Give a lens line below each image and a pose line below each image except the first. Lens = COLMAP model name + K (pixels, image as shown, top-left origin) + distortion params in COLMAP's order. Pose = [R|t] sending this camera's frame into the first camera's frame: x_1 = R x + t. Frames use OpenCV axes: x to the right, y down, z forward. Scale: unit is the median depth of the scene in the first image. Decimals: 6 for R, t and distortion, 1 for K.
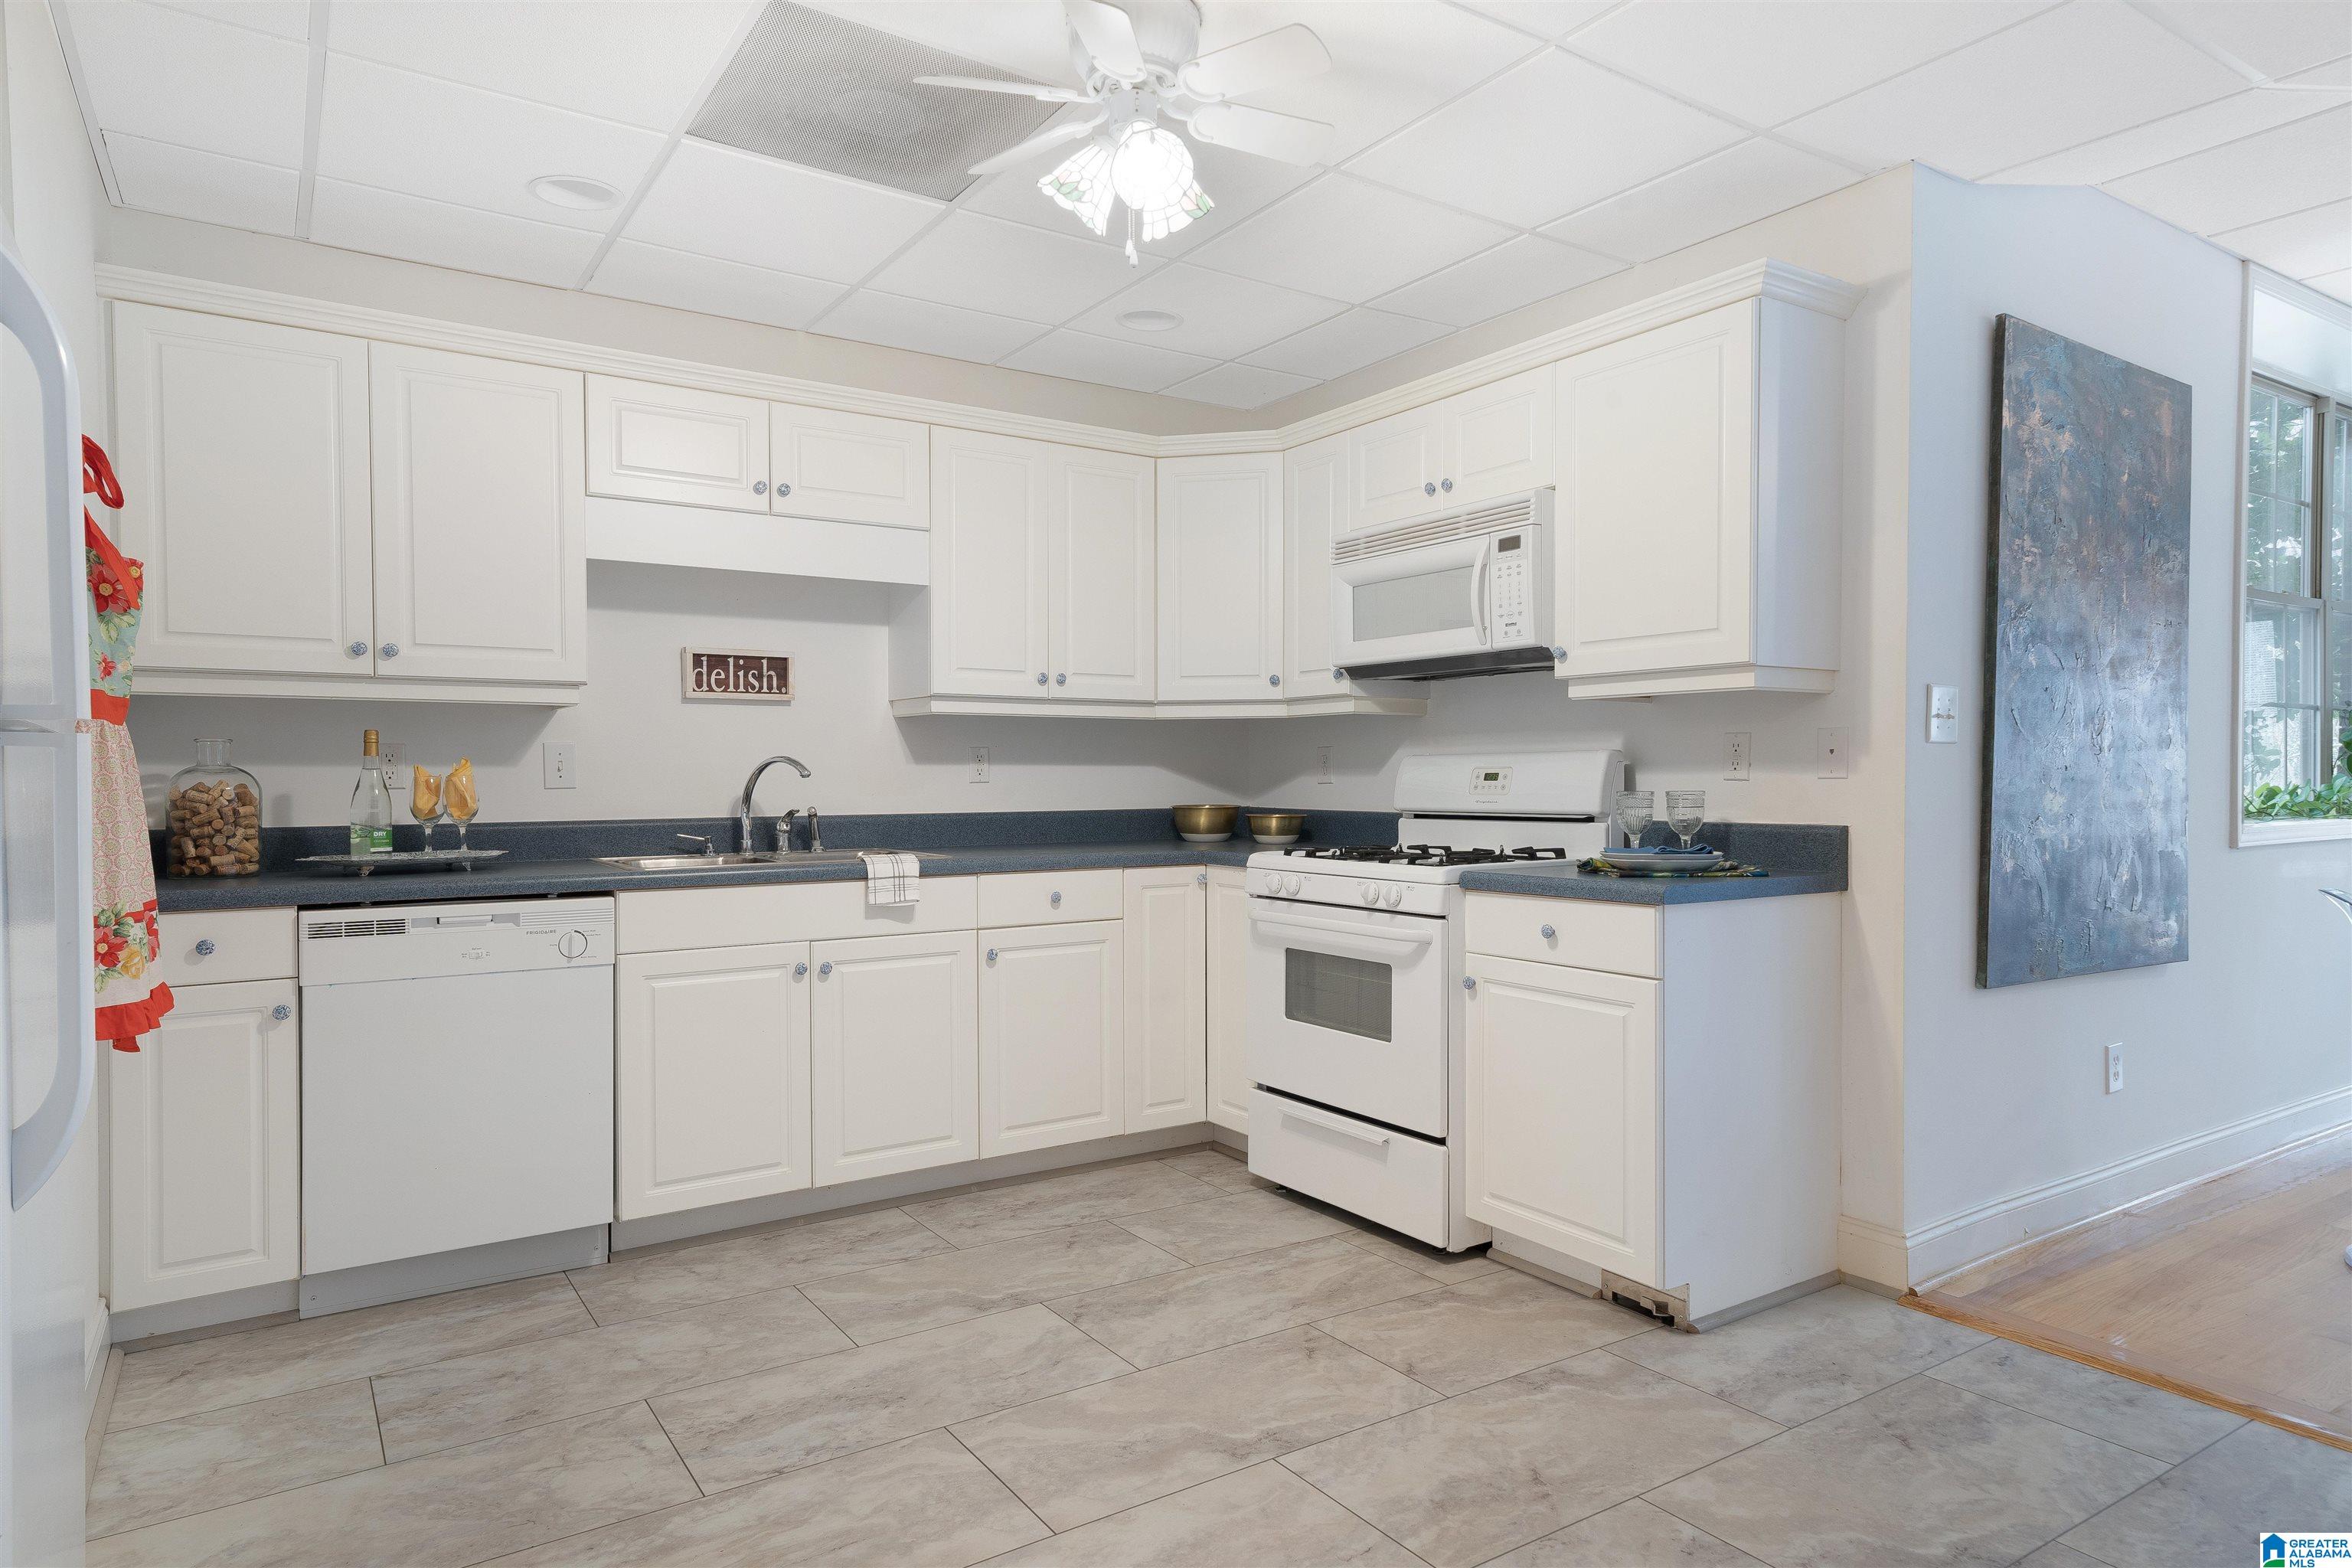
lens RADIAL K [[1351.0, 0, 1172.6], [0, 1351.0, 792.3], [0, 0, 1]] dist [0.033671, -0.001369]
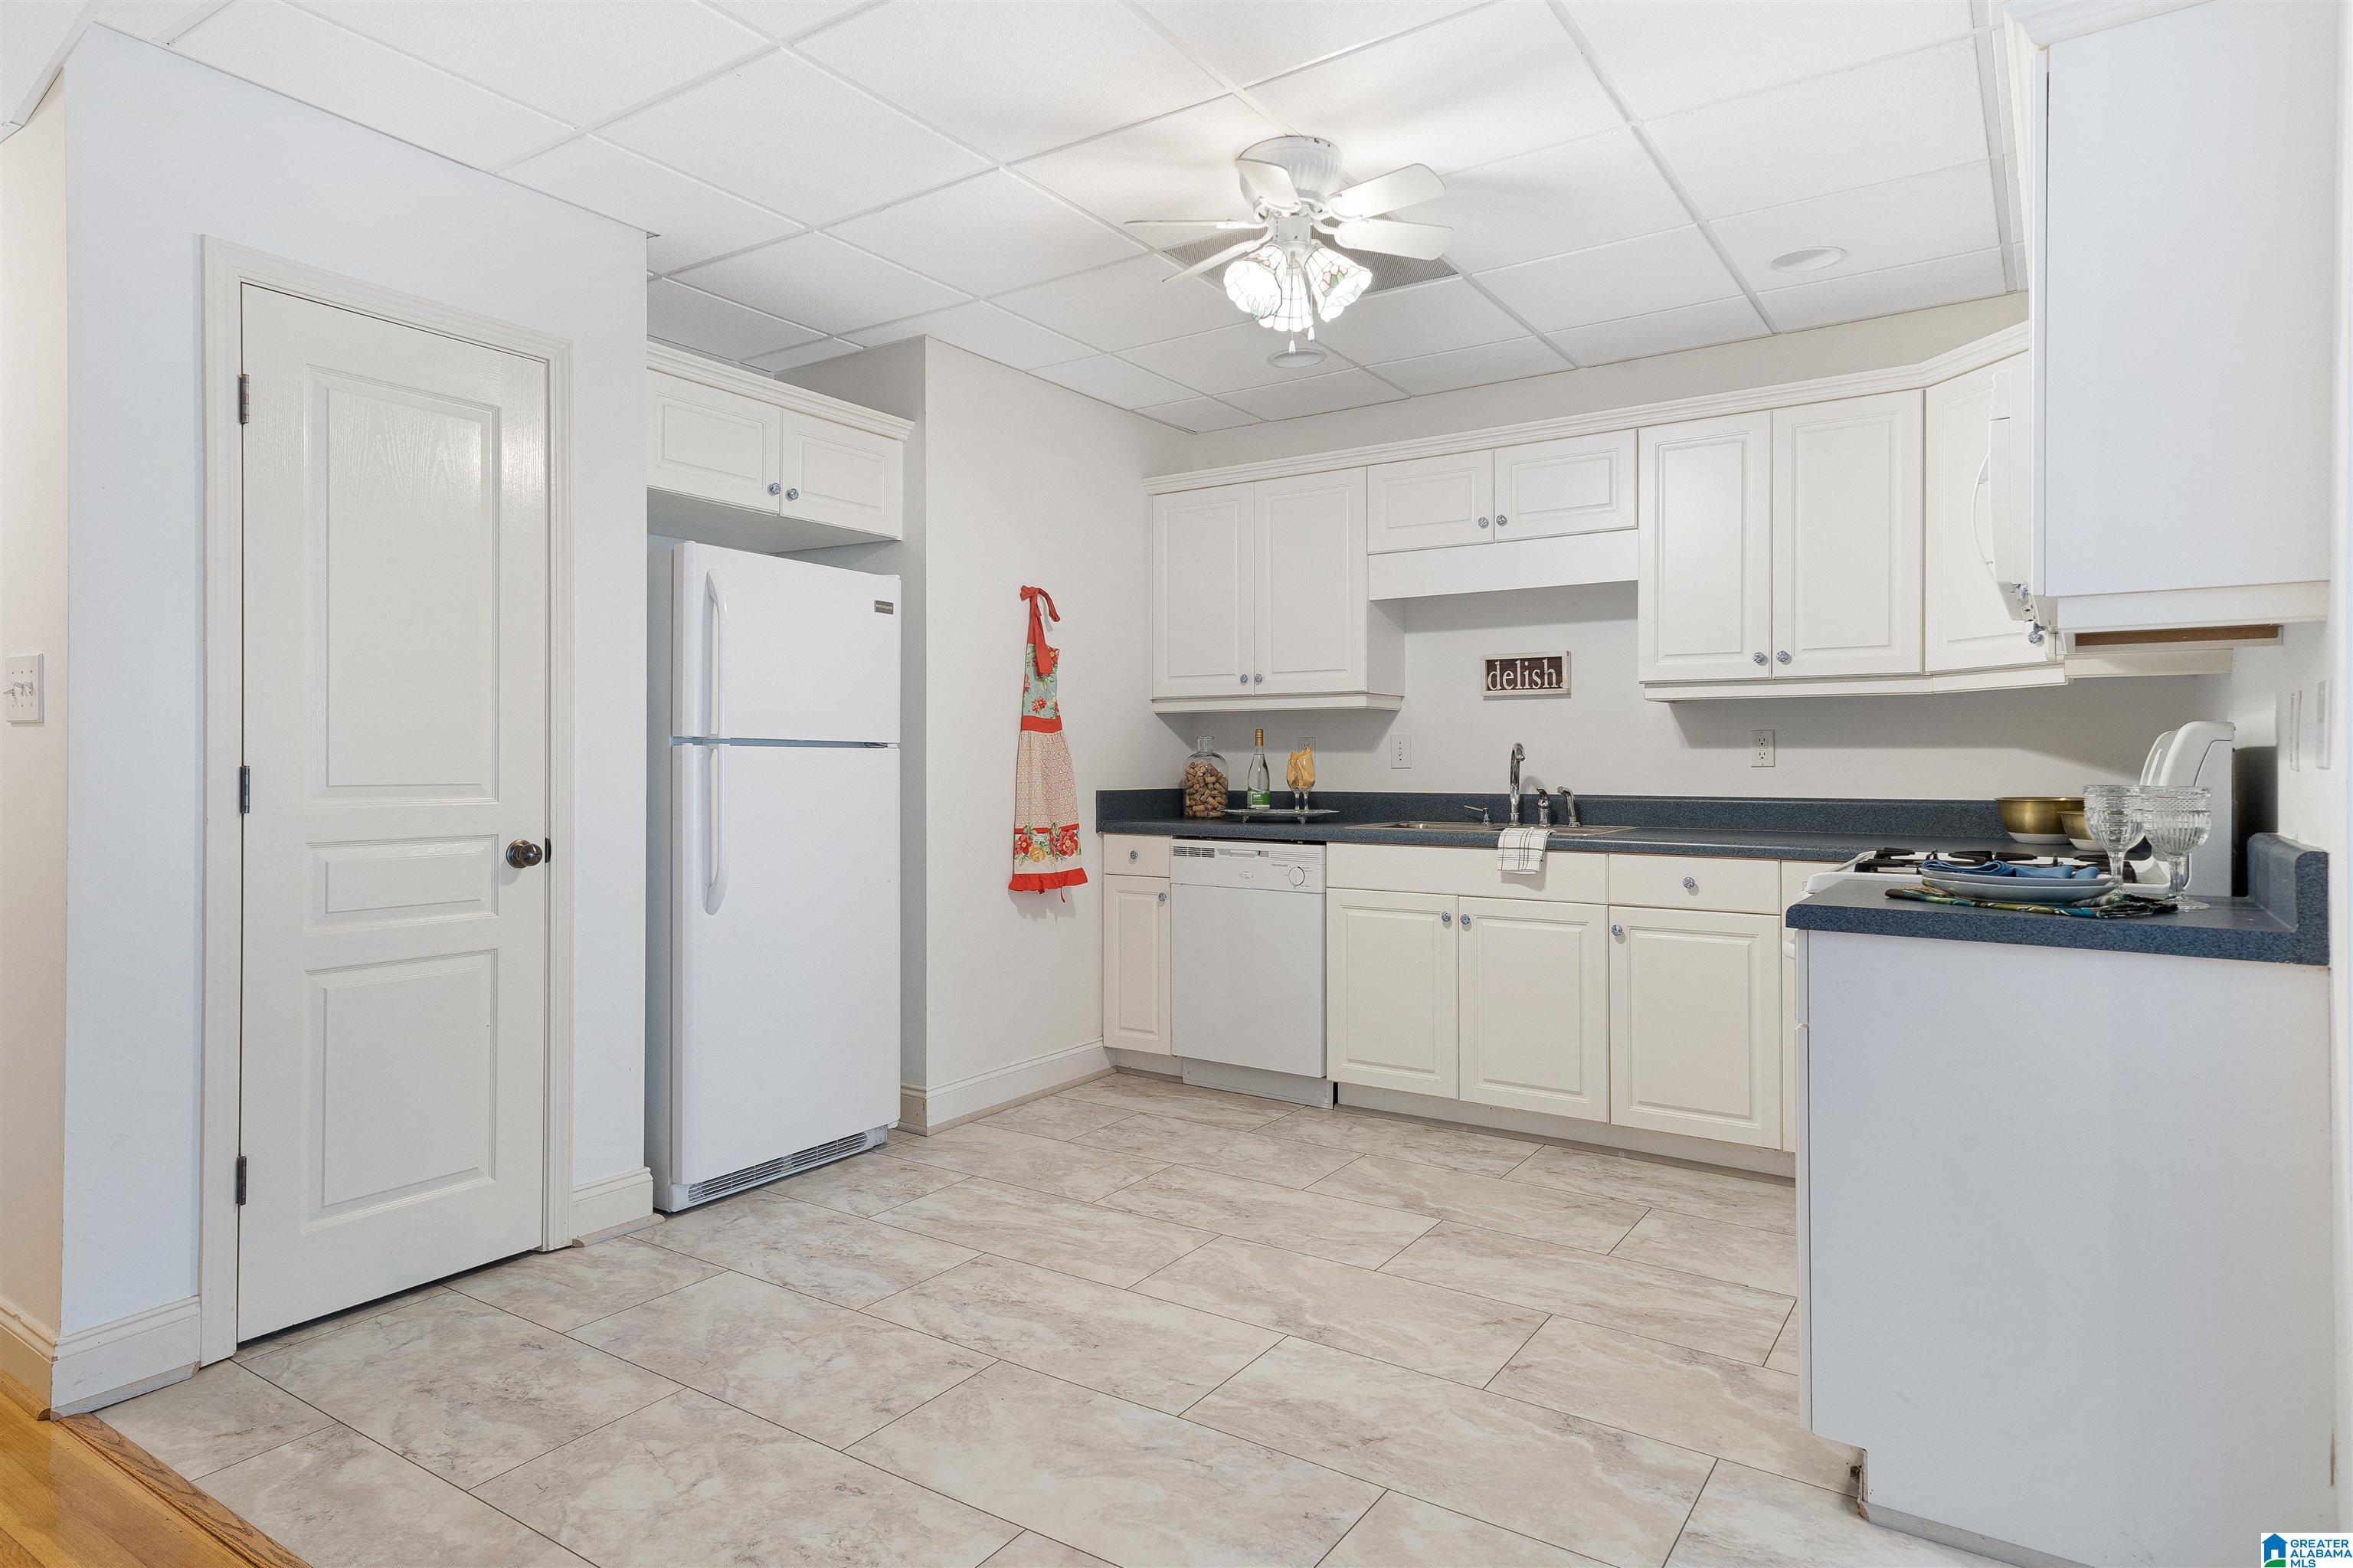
lens RADIAL K [[1335.6, 0, 1171.5], [0, 1335.6, 771.1], [0, 0, 1]] dist [0.018127, 0.002678]
pose [[0.384334, 0.006357, -0.923172, 0.780795], [-0.016764, 0.999859, -0.000094, 0.003754], [0.923042, 0.015513, 0.384387, 0.324362]]
